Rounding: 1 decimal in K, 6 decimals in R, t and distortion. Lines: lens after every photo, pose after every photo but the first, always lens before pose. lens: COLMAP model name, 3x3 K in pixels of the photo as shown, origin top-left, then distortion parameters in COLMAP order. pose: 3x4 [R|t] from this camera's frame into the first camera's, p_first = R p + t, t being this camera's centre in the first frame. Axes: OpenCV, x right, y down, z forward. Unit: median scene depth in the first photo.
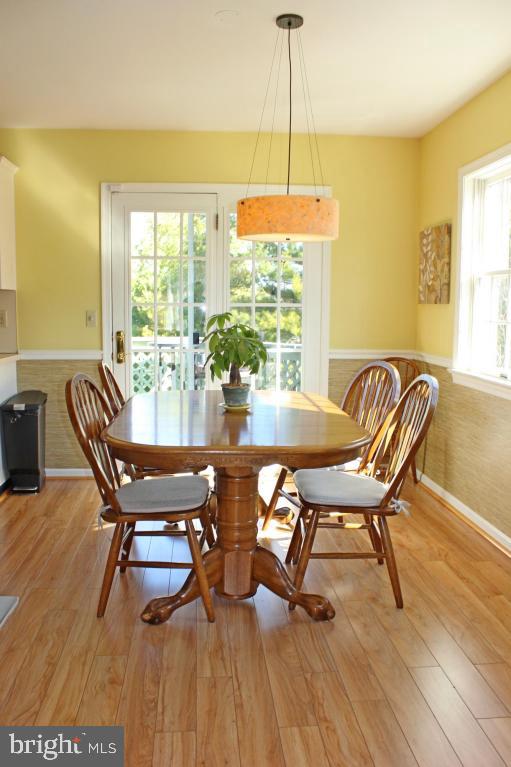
lens RADIAL K [[652.5, 0, 251.0], [0, 652.5, 394.4], [0, 0, 1]] dist [-0.161317, 0.162253]
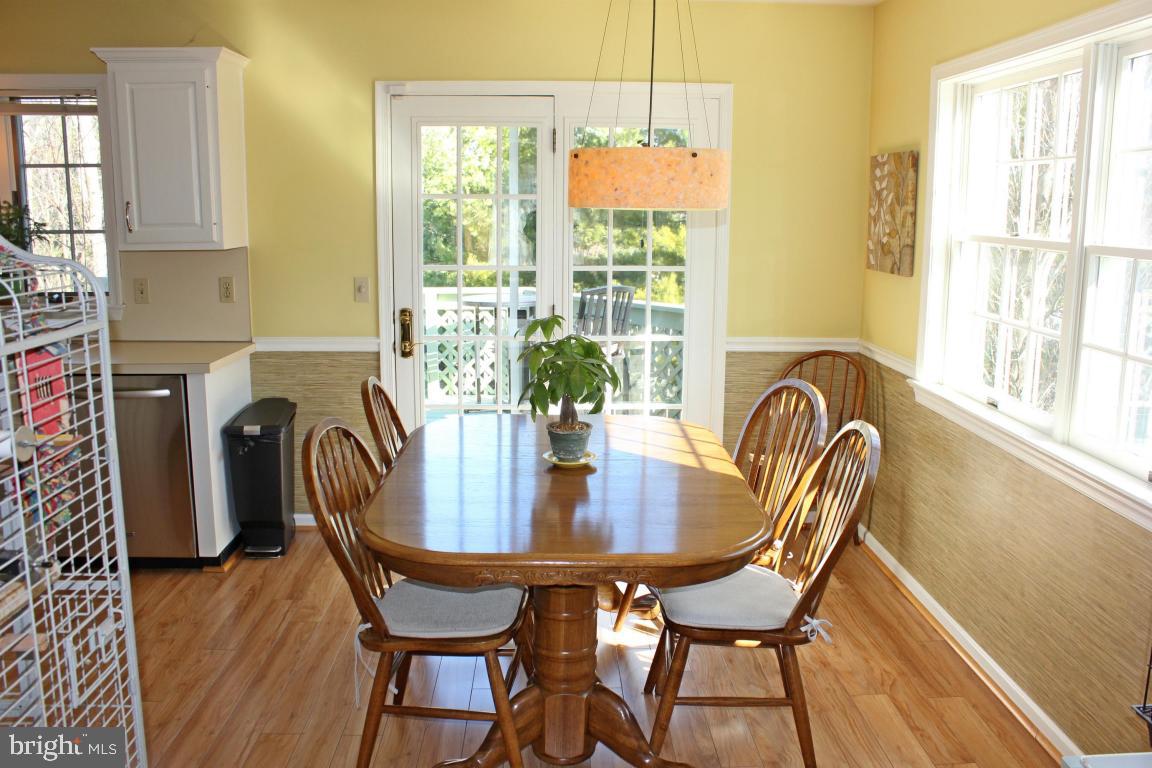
lens RADIAL K [[980.0, 0, 584.8], [0, 980.0, 381.6], [0, 0, 1]] dist [-0.161317, 0.162253]
pose [[0.998906, 0.008845, -0.045910, 0.032301], [-0.006687, 0.998876, 0.046933, -0.093837], [0.046273, -0.046574, 0.997842, 0.027994]]
